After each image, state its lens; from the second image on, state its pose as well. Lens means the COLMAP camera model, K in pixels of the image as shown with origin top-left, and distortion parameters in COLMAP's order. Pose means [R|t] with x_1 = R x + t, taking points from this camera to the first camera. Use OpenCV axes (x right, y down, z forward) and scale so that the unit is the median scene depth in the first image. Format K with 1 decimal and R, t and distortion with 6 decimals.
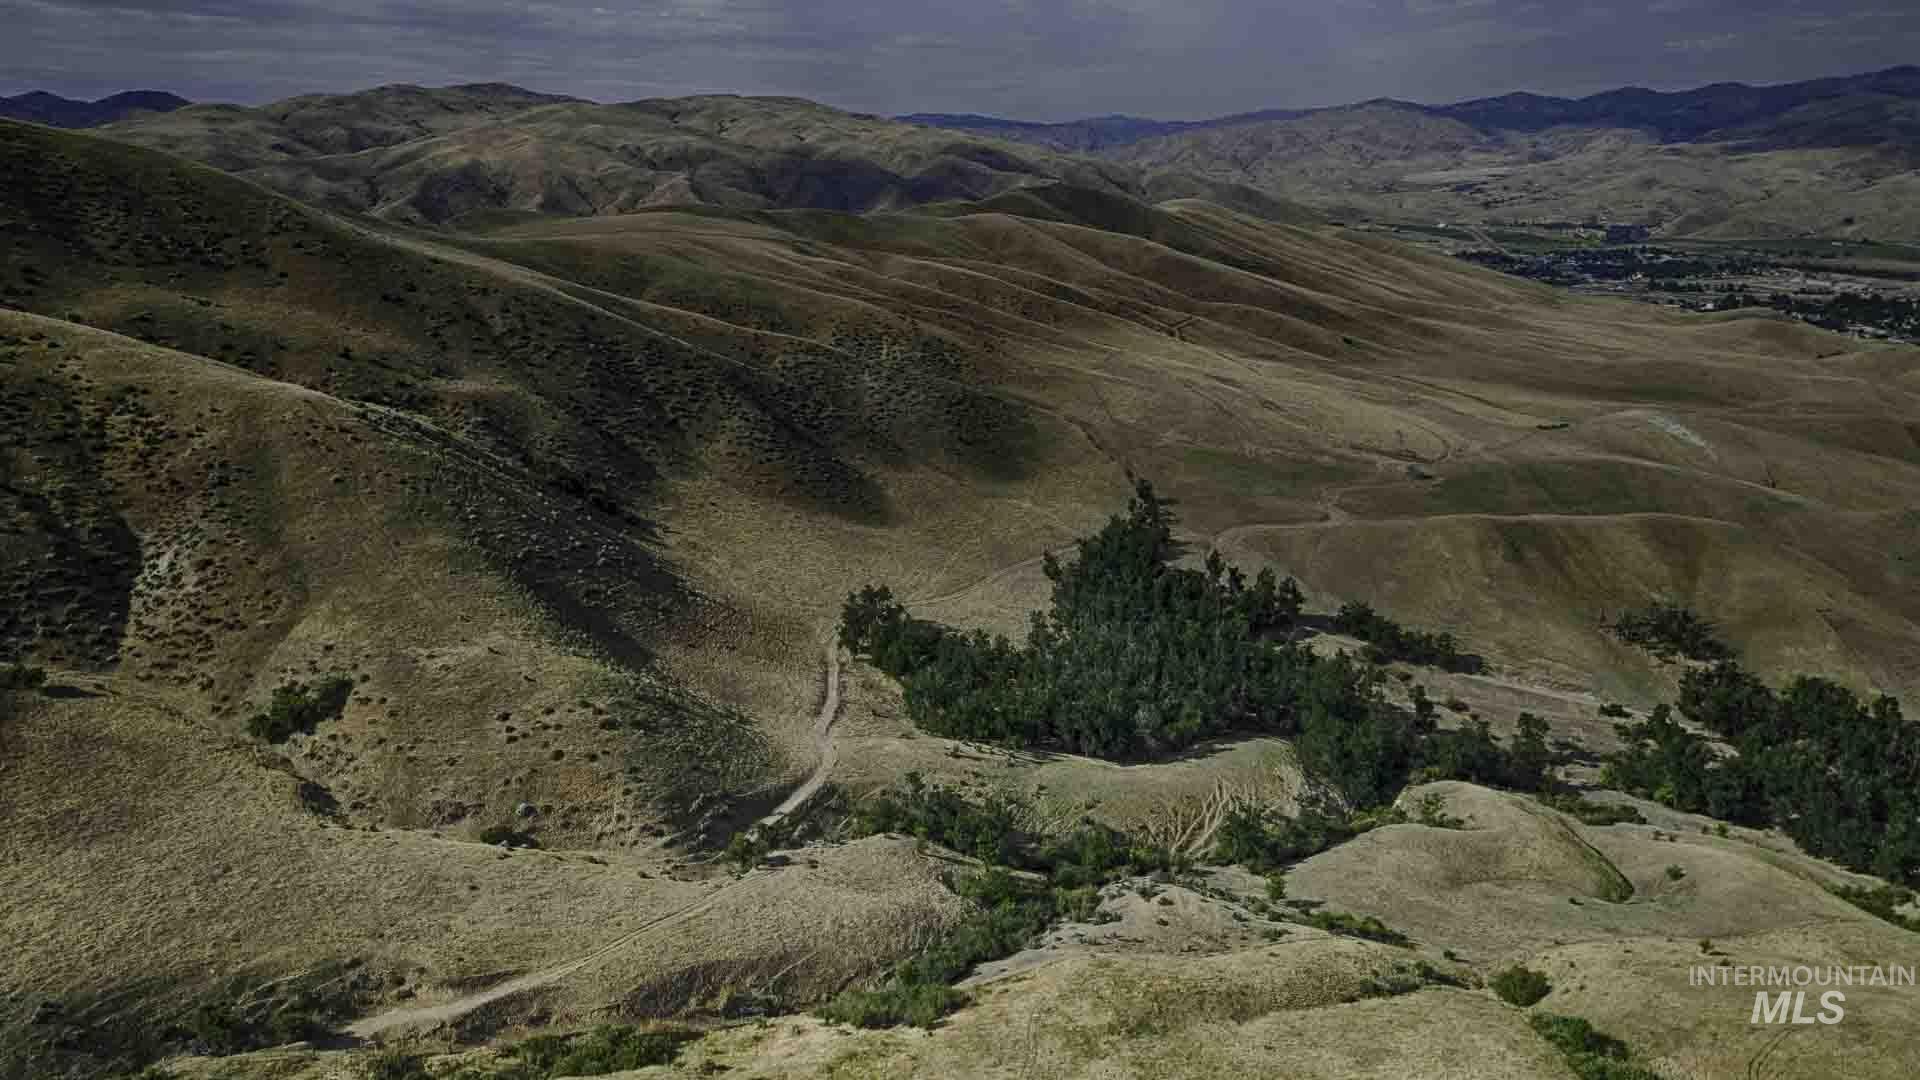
lens RADIAL K [[1337.8, 0, 961.8], [0, 1337.8, 533.6], [0, 0, 1]] dist [0.062576, -0.066968]
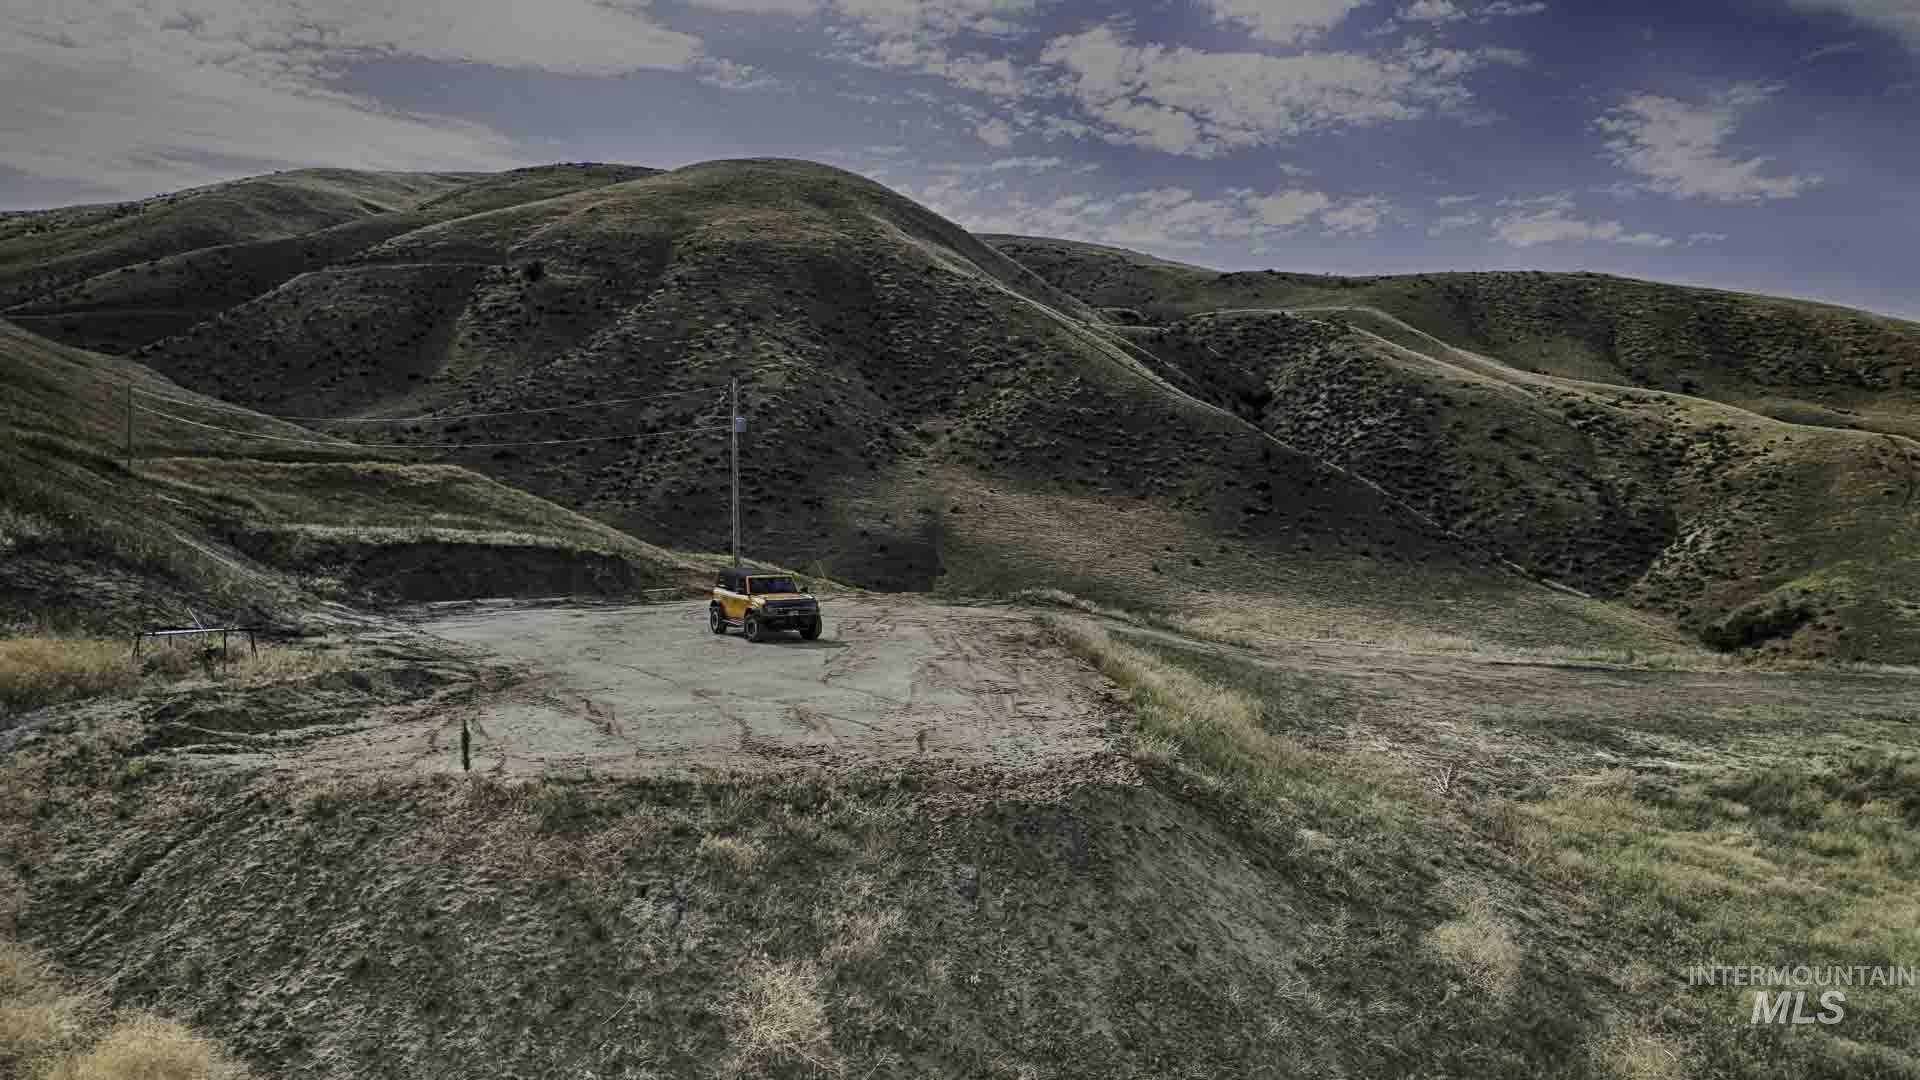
lens RADIAL K [[1345.7, 0, 954.6], [0, 1345.7, 535.0], [0, 0, 1]] dist [0.074040, -0.075460]
pose [[0.398222, 0.022018, -0.917025, 0.132089], [-0.252677, 0.963668, -0.086588, 0.193291], [0.881801, 0.266192, 0.389318, 0.039026]]
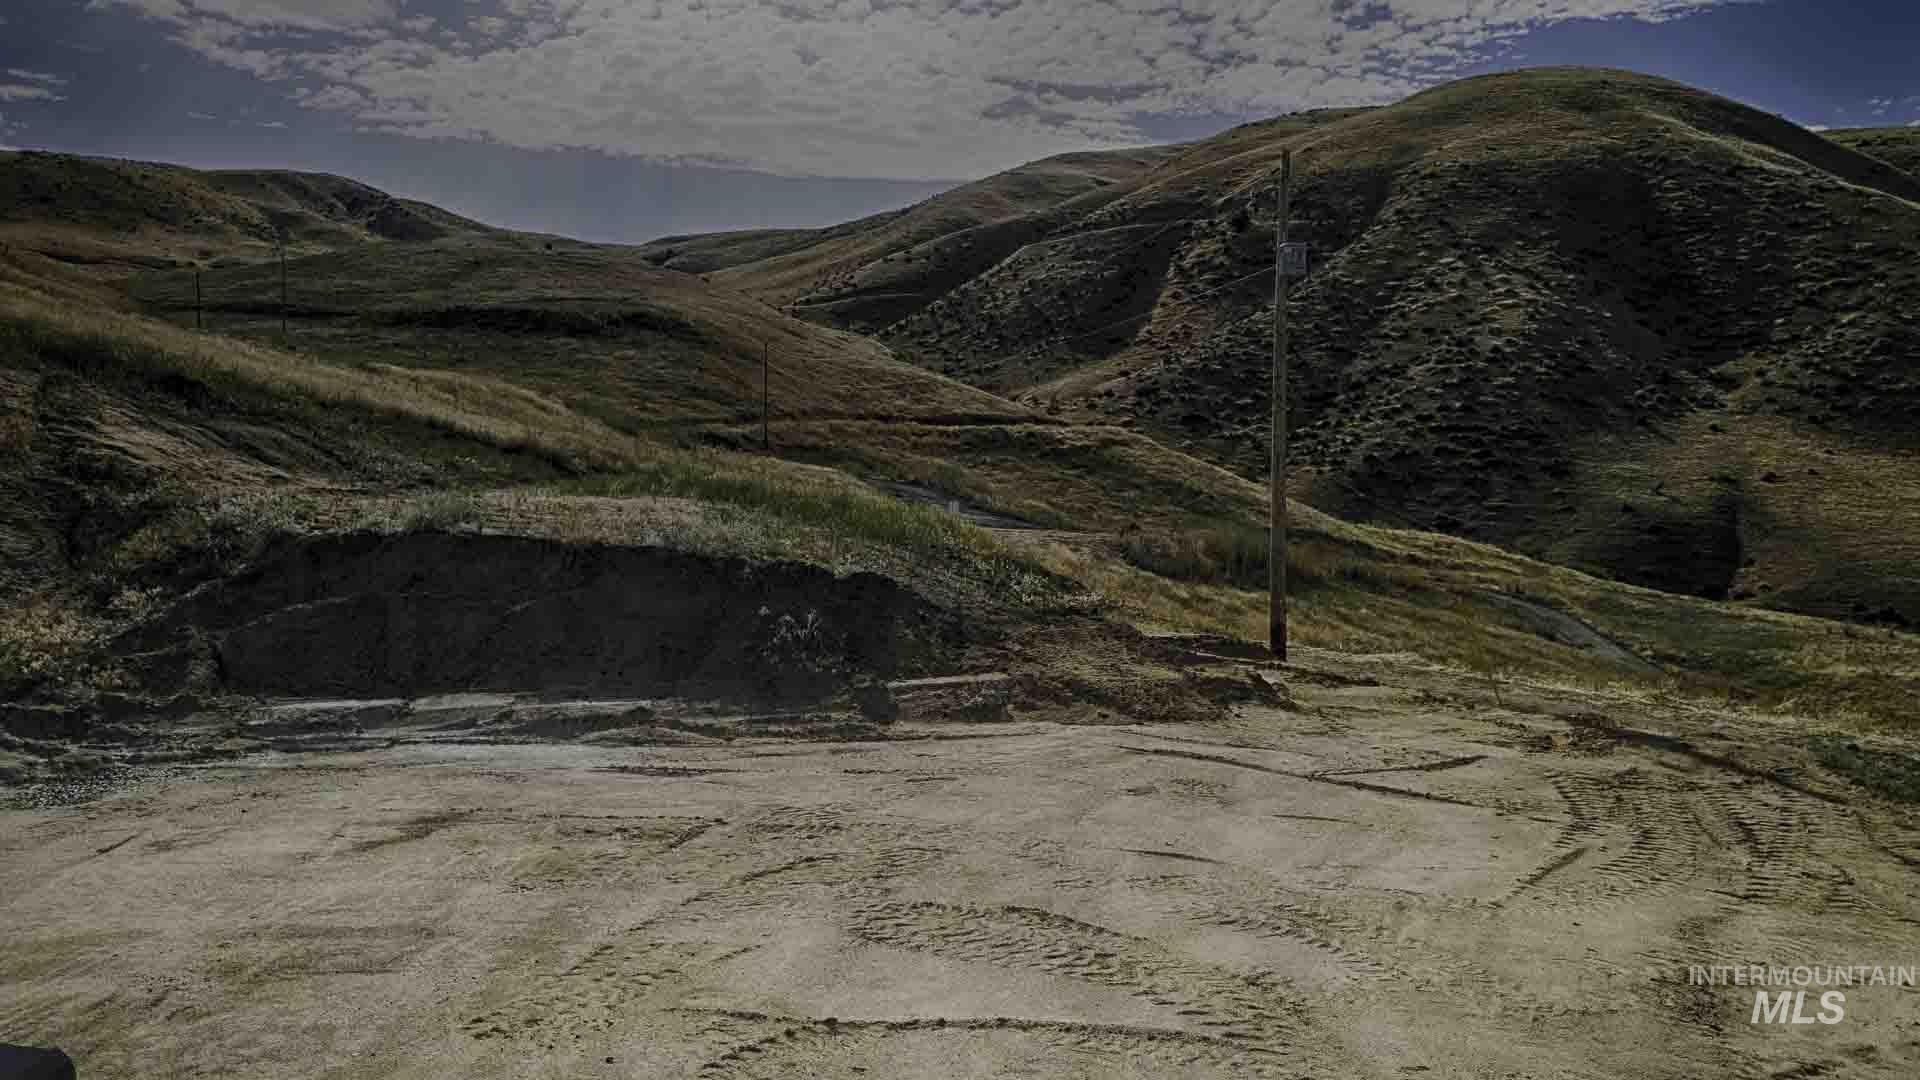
lens RADIAL K [[1347.6, 0, 952.7], [0, 1347.6, 539.1], [0, 0, 1]] dist [0.058379, -0.055134]
pose [[-0.118879, 0.049766, -0.991661, 0.045108], [-0.274252, 0.958243, 0.080966, 0.185844], [0.954282, 0.281591, -0.100267, 0.069937]]
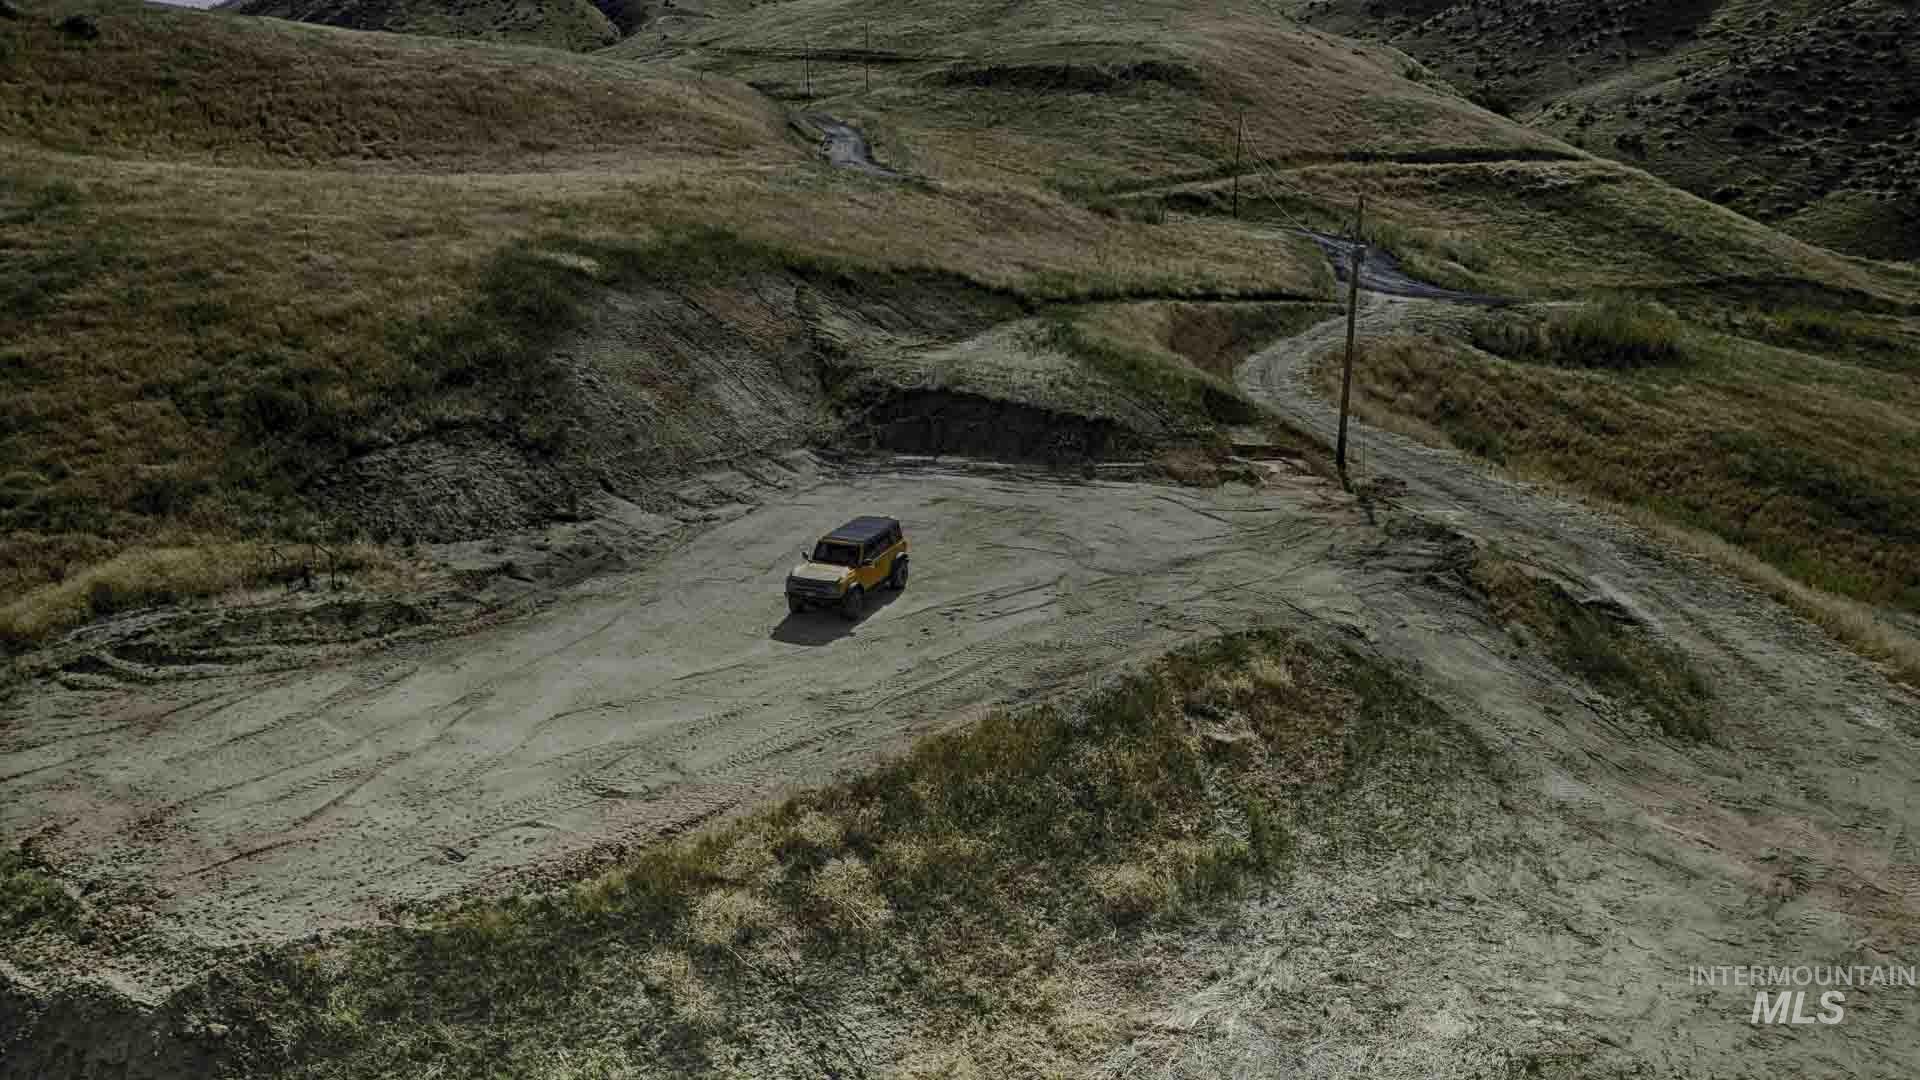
lens RADIAL K [[1347.6, 0, 952.7], [0, 1347.6, 539.1], [0, 0, 1]] dist [0.058379, -0.055134]
pose [[-0.485019, 0.241221, -0.840576, 0.112660], [-0.236933, 0.889006, 0.391831, 0.155551], [0.841795, 0.389206, -0.374031, 0.102408]]
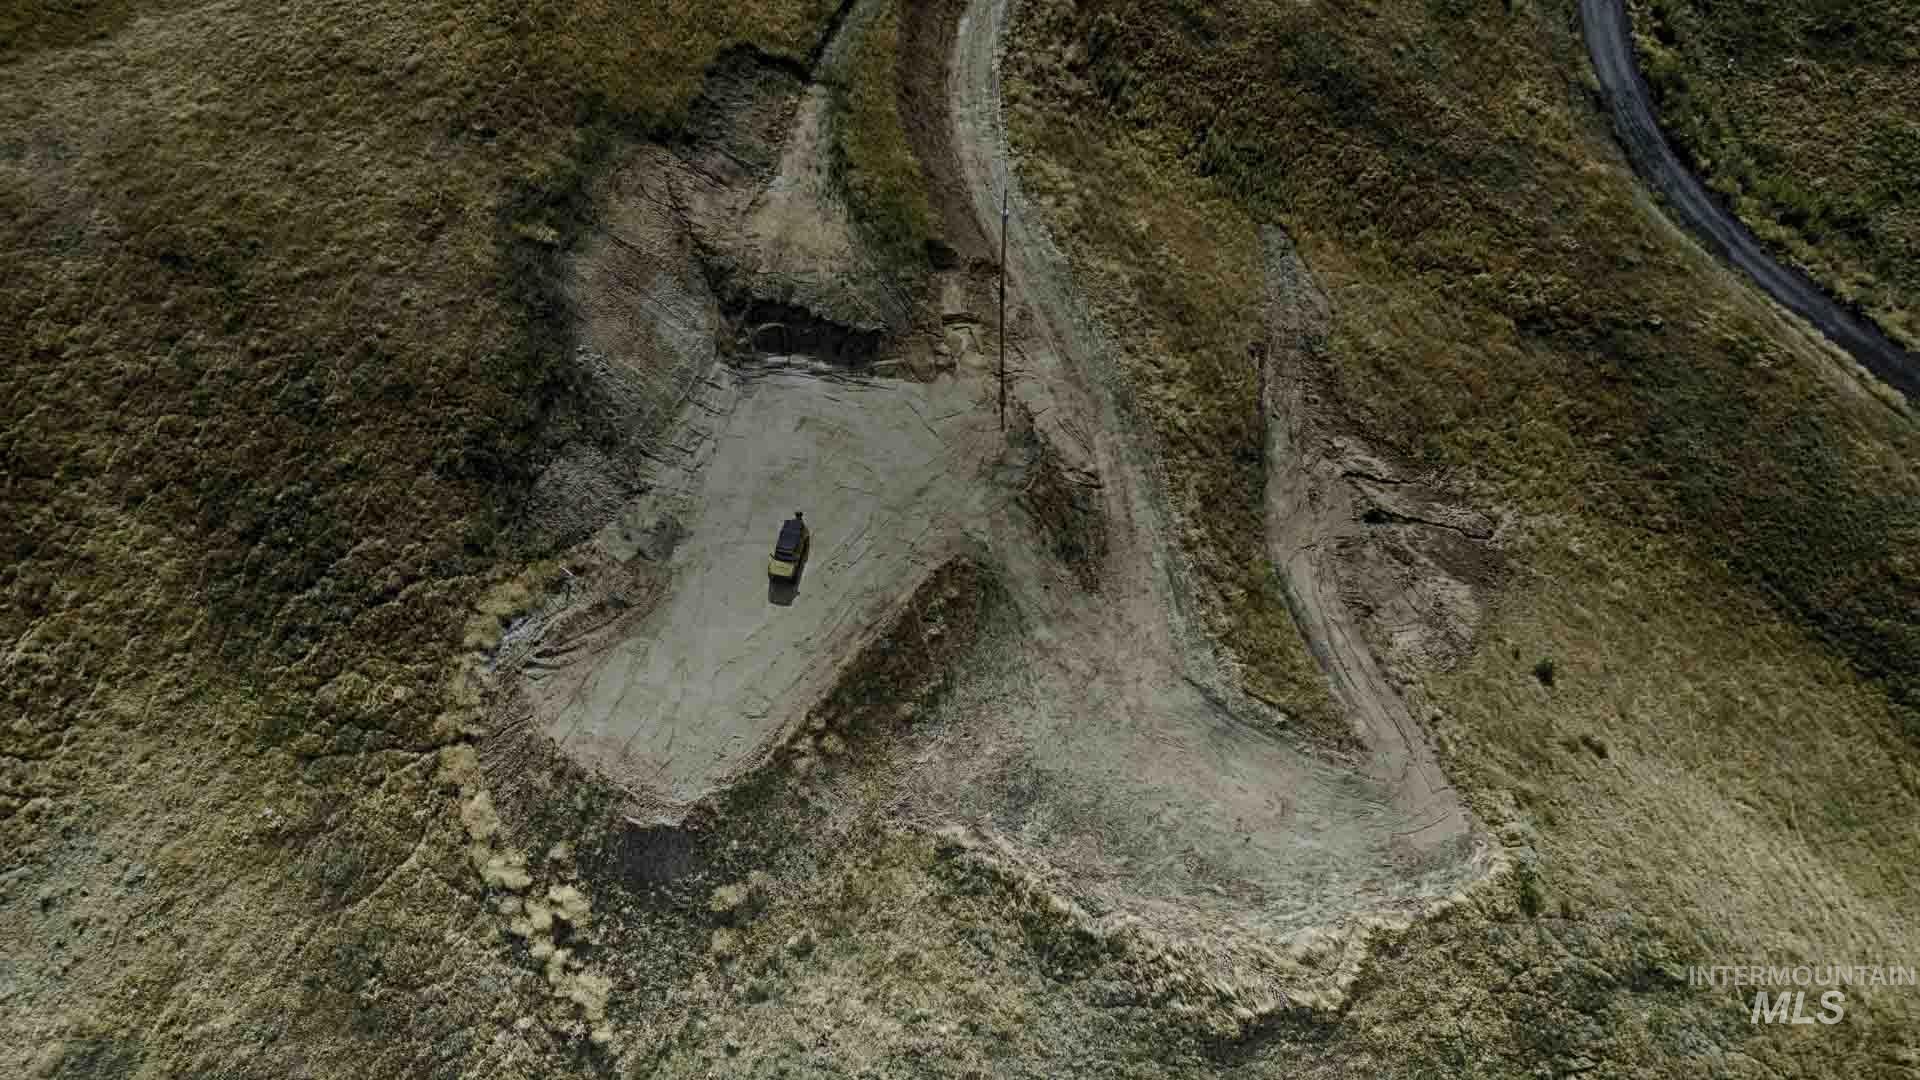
lens RADIAL K [[1322.0, 0, 955.5], [0, 1322.0, 545.7], [0, 0, 1]] dist [0.096311, -0.187588]
pose [[-0.314771, 0.813052, -0.489761, 0.139251], [-0.254314, 0.424881, 0.868792, -0.002302], [0.914464, 0.398024, 0.073031, 0.073459]]
